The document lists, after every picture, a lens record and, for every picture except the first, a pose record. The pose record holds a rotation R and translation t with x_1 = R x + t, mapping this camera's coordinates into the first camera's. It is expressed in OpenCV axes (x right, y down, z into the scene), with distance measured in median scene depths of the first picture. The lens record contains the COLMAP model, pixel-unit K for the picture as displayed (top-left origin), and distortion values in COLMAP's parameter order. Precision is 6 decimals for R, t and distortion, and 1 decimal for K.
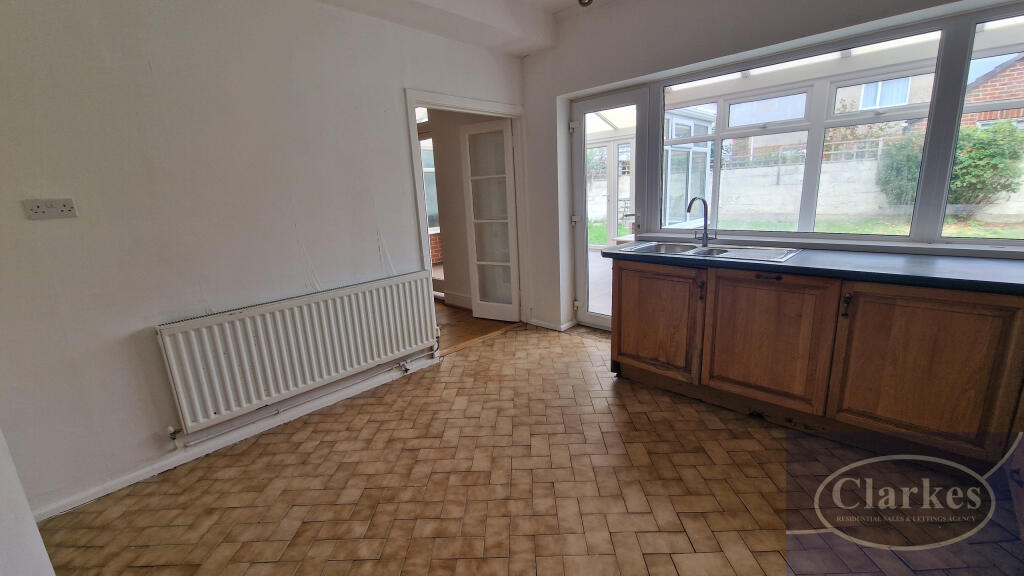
lens RADIAL K [[420.1, 0, 513.5], [0, 420.1, 286.4], [0, 0, 1]] dist [0.000456, 0.000227]
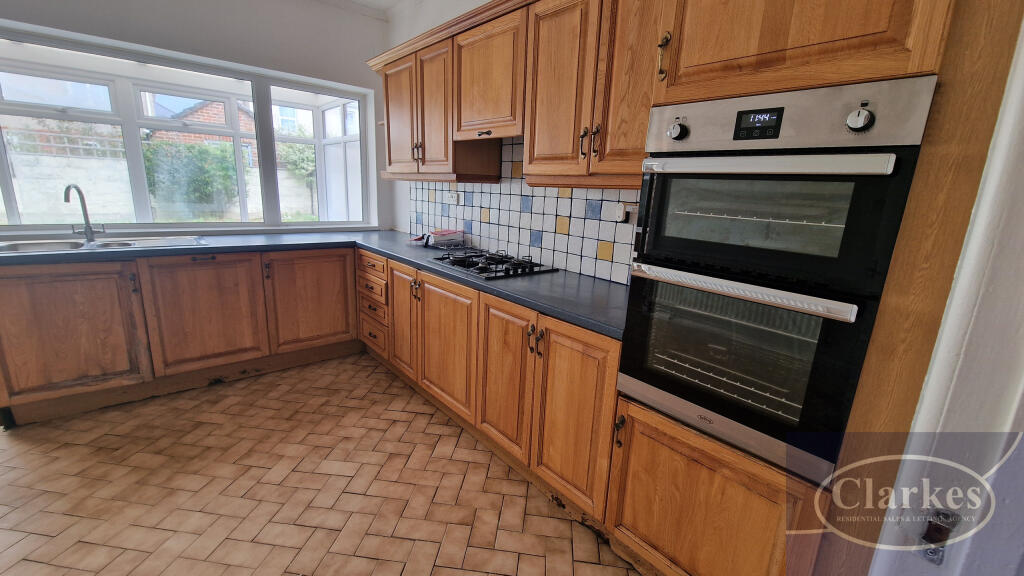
lens RADIAL K [[420.1, 0, 513.5], [0, 420.1, 286.4], [0, 0, 1]] dist [0.000456, 0.000227]
pose [[0.094091, -0.170765, 0.980809, -0.429724], [0.177106, 0.972336, 0.152300, 0.025721], [-0.979684, 0.159377, 0.121732, 0.031087]]
